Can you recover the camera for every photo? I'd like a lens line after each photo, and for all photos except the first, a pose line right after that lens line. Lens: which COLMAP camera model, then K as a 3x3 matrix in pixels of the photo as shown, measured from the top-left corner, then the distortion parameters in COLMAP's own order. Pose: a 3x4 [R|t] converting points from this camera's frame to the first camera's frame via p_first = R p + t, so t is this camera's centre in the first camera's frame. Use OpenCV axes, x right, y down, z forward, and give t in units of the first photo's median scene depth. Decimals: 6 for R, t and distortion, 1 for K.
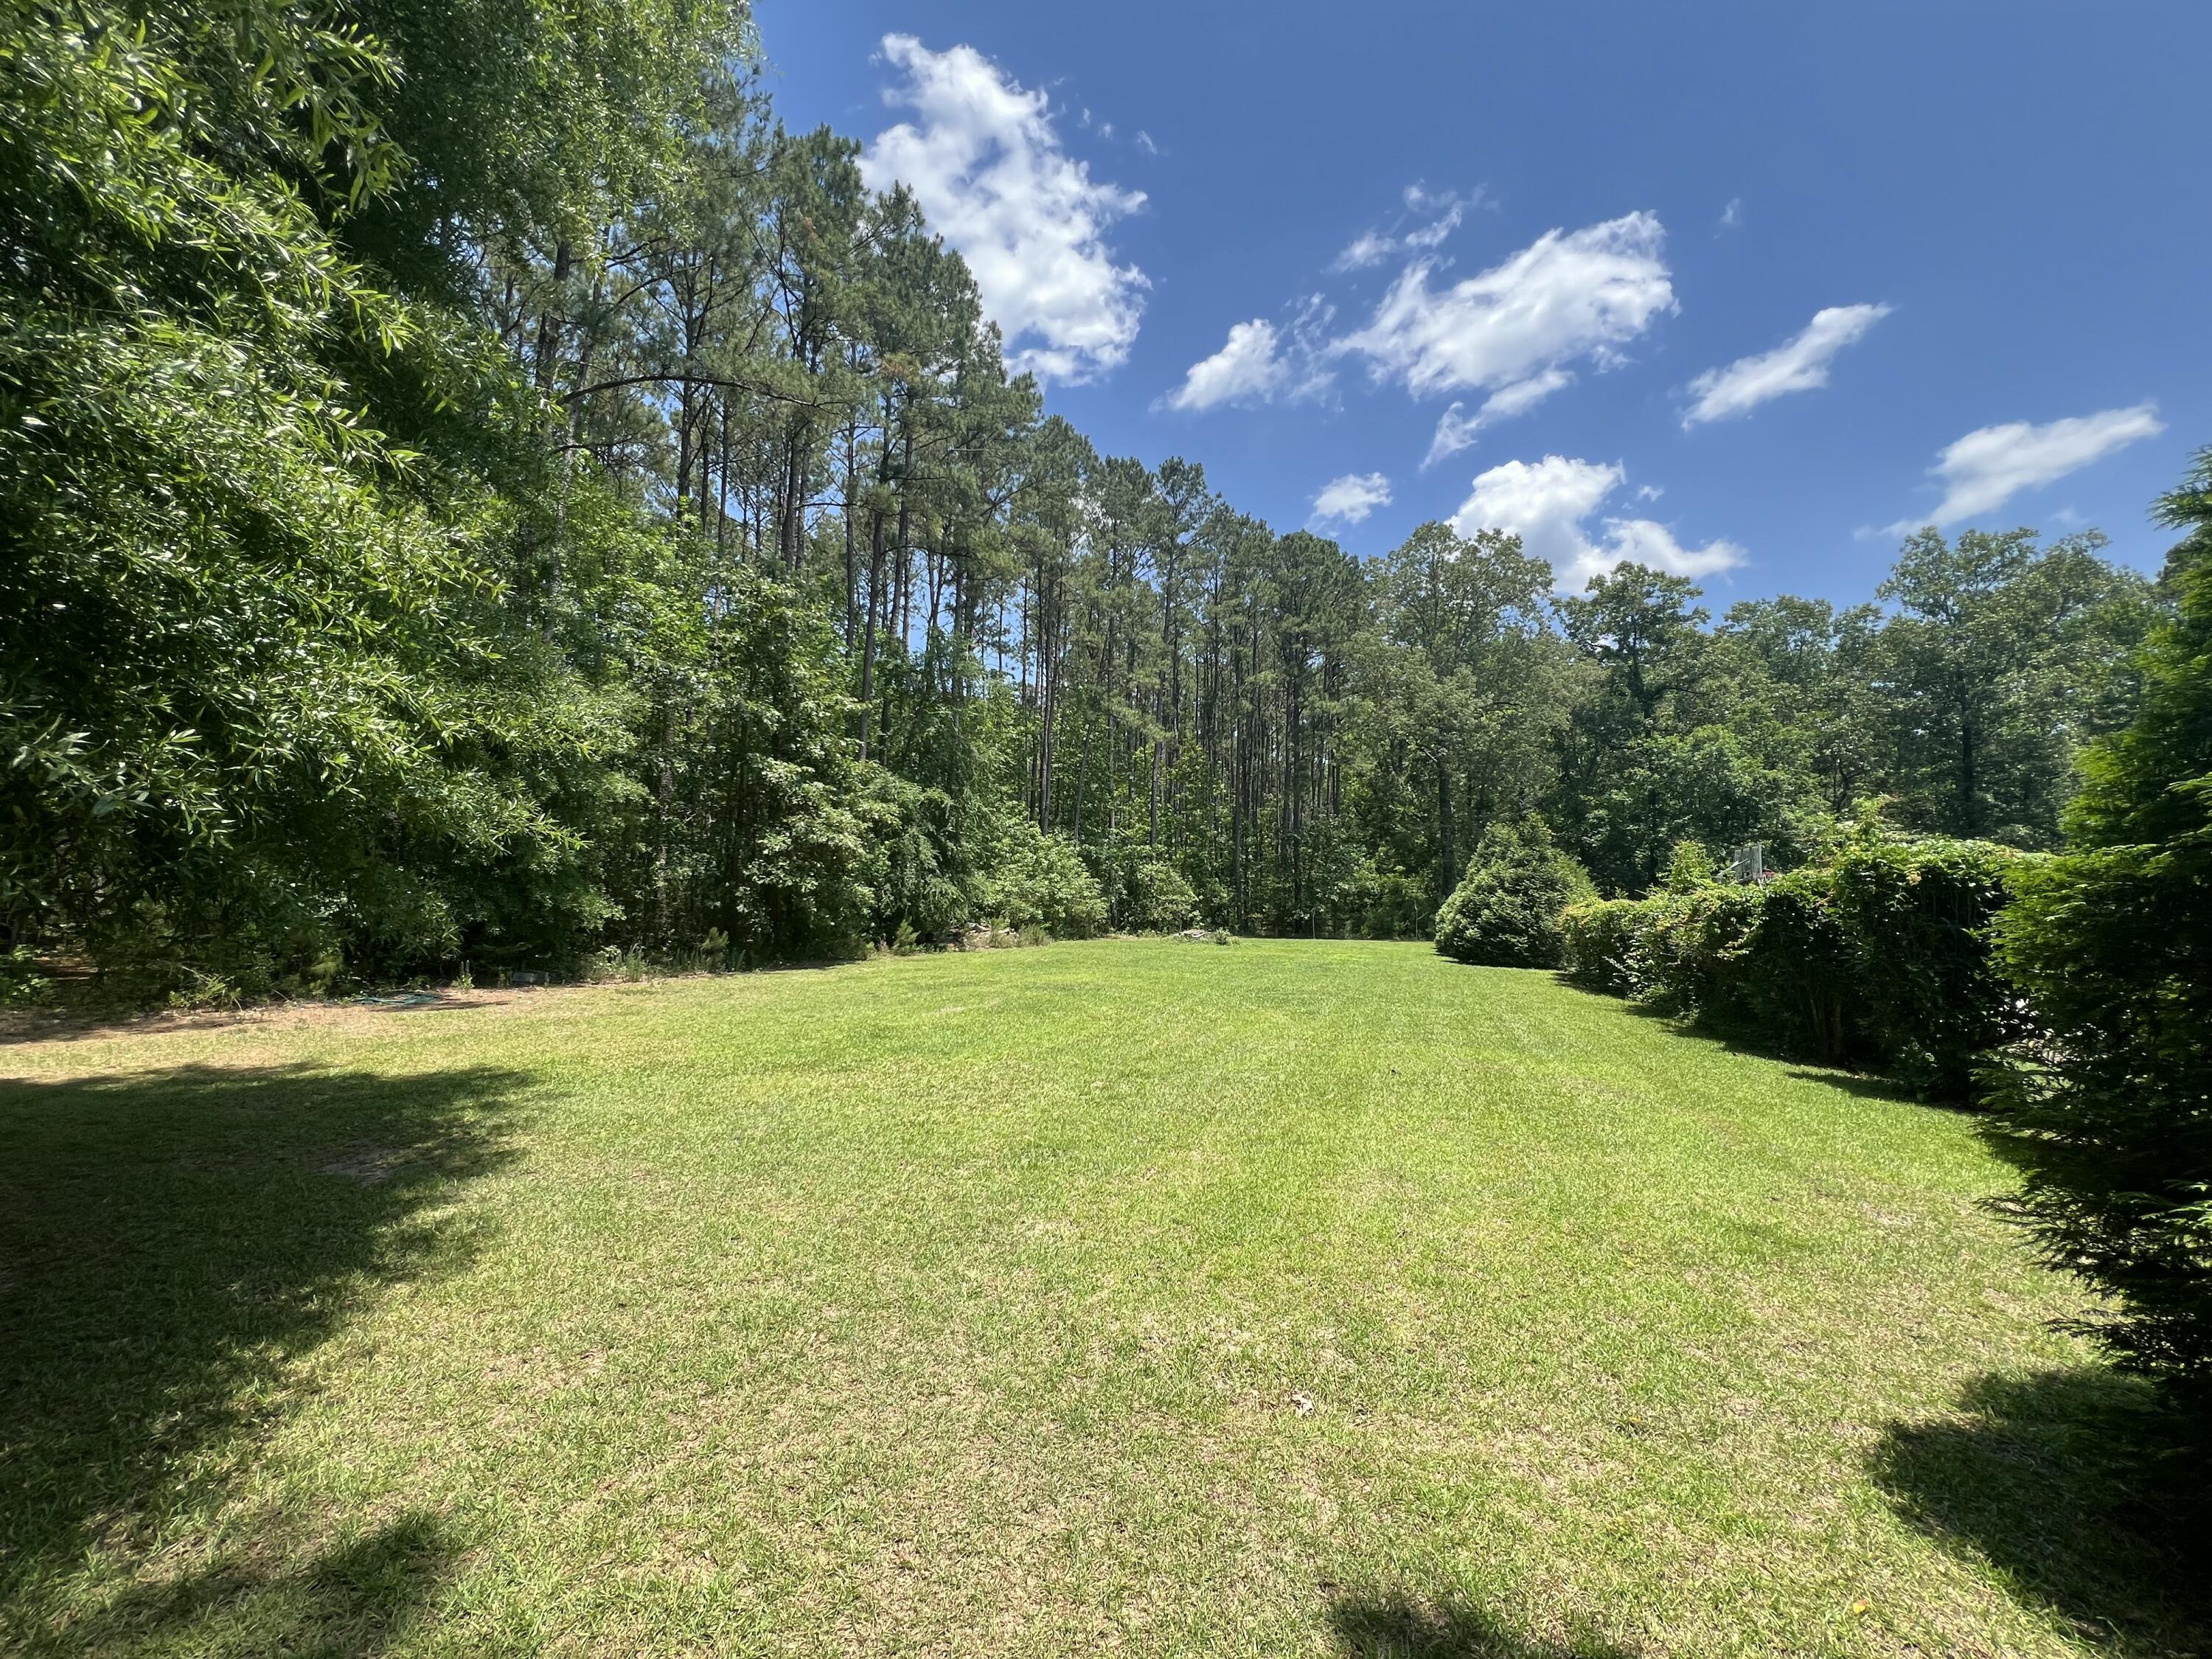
lens RADIAL K [[885.7, 0, 1102.2], [0, 885.7, 833.7], [0, 0, 1]] dist [-0.001537, 0.000058]
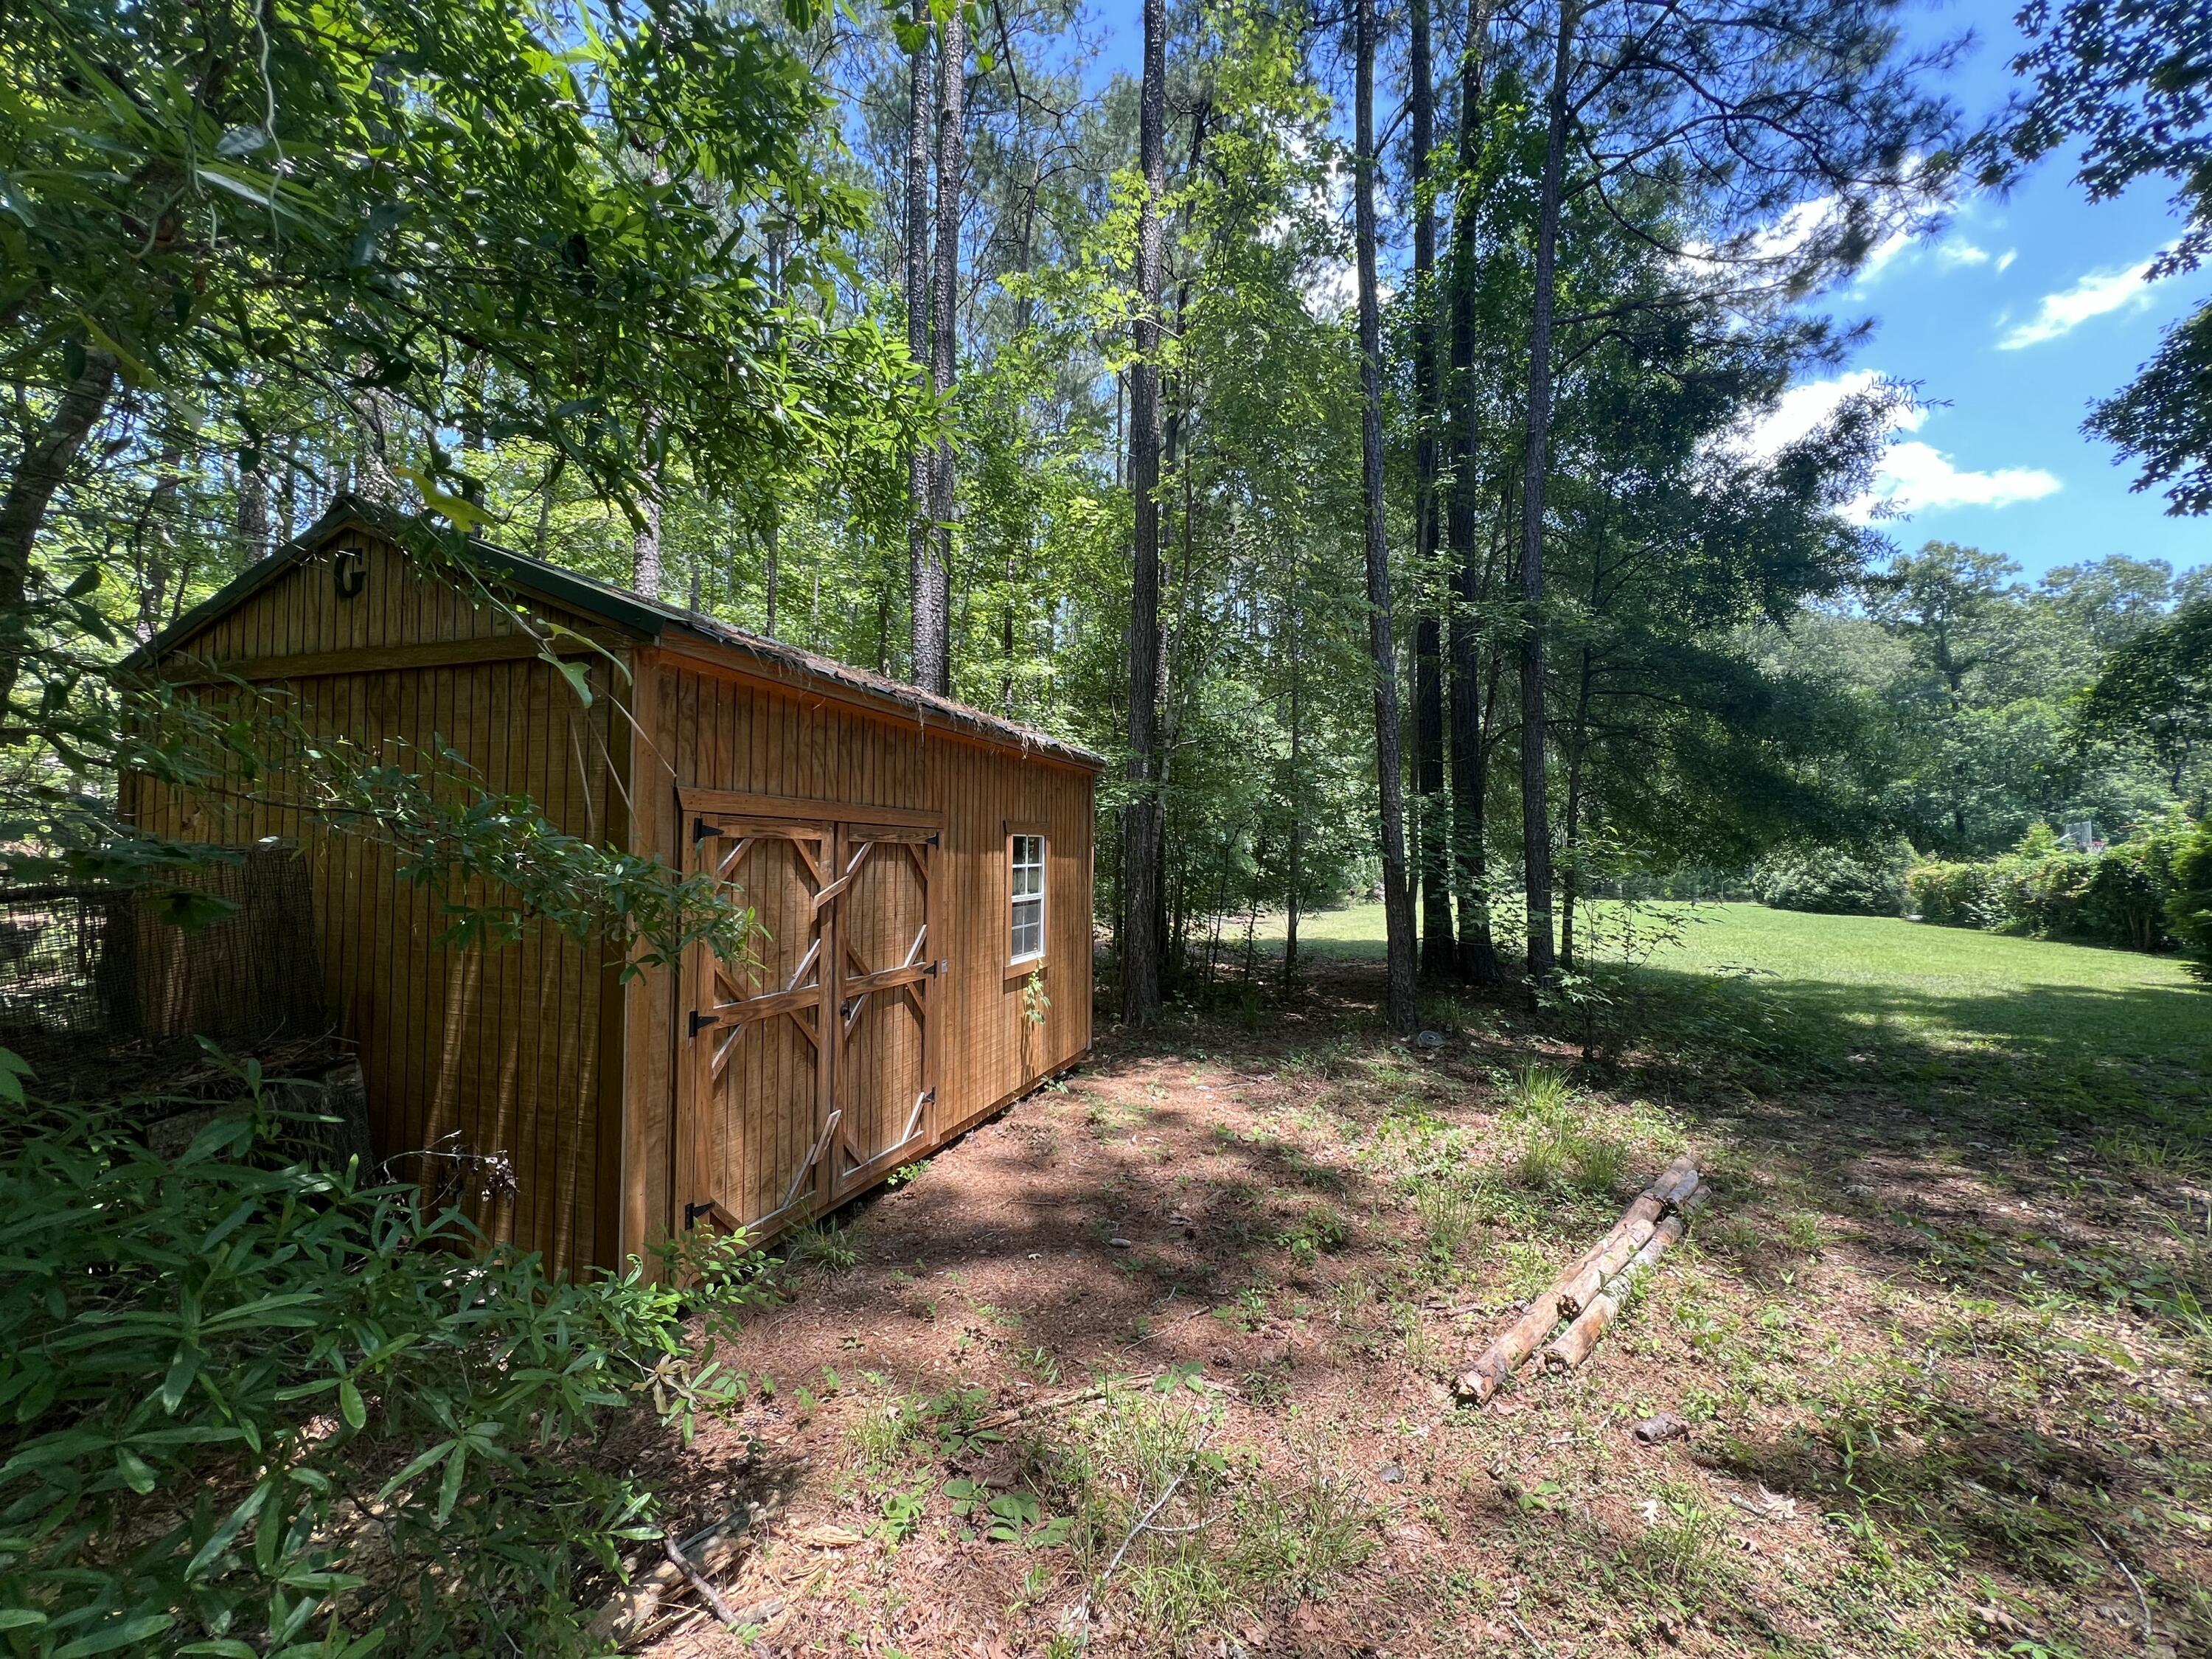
lens RADIAL K [[893.1, 0, 1110.2], [0, 893.1, 825.6], [0, 0, 1]] dist [0.000823, -0.000270]
pose [[0.982954, -0.010821, -0.183530, -0.197844], [0.015805, 0.999544, 0.025712, -0.016976], [0.183169, -0.028174, 0.982678, -0.254556]]
